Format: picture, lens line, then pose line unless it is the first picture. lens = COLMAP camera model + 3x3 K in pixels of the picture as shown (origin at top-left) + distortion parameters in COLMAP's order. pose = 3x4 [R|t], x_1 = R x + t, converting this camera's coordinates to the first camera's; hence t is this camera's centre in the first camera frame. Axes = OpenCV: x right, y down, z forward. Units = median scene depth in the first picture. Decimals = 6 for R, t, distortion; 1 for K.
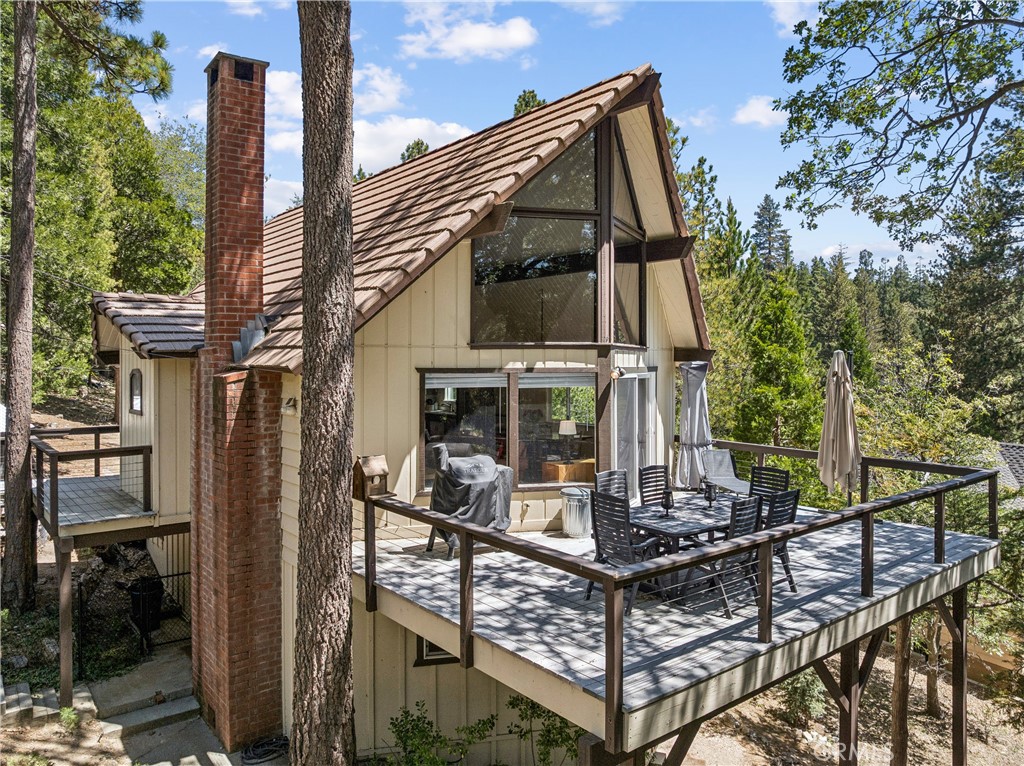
lens RADIAL K [[722.0, 0, 491.9], [0, 722.0, 379.3], [0, 0, 1]] dist [-0.041529, 0.001105]
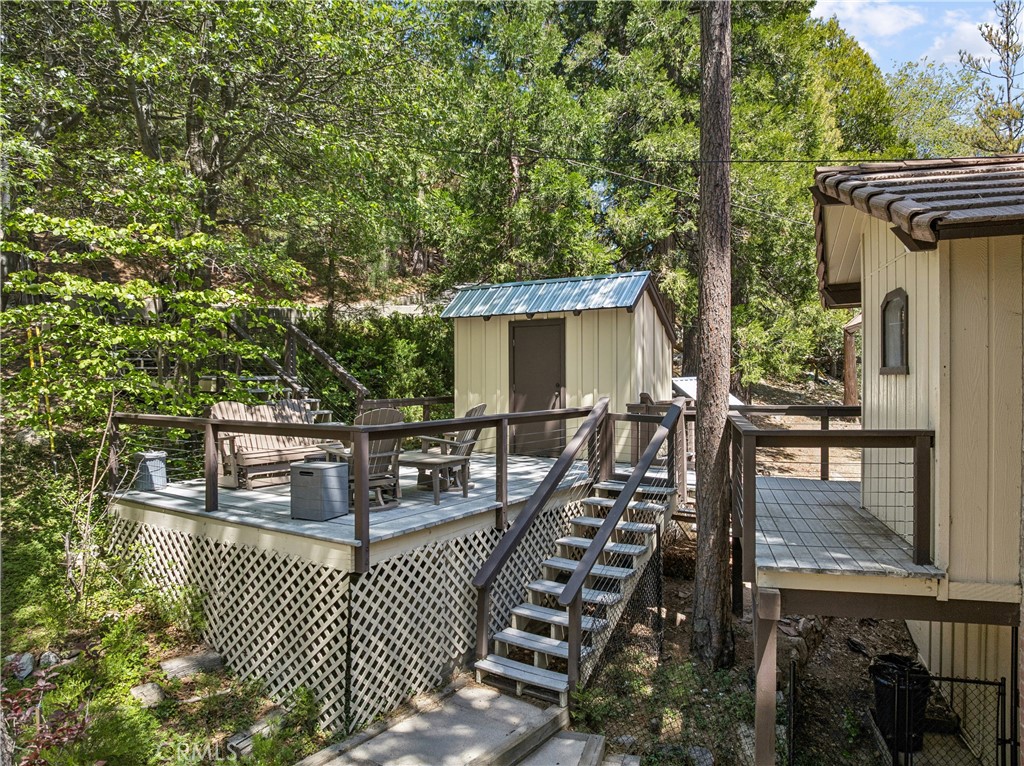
lens RADIAL K [[722.0, 0, 491.9], [0, 722.0, 379.3], [0, 0, 1]] dist [-0.041529, 0.001105]
pose [[0.589736, 0.001113, -0.807595, -0.220955], [0.000253, 0.999999, 0.001563, 0.047945], [0.807596, -0.001126, 0.589735, 0.397525]]
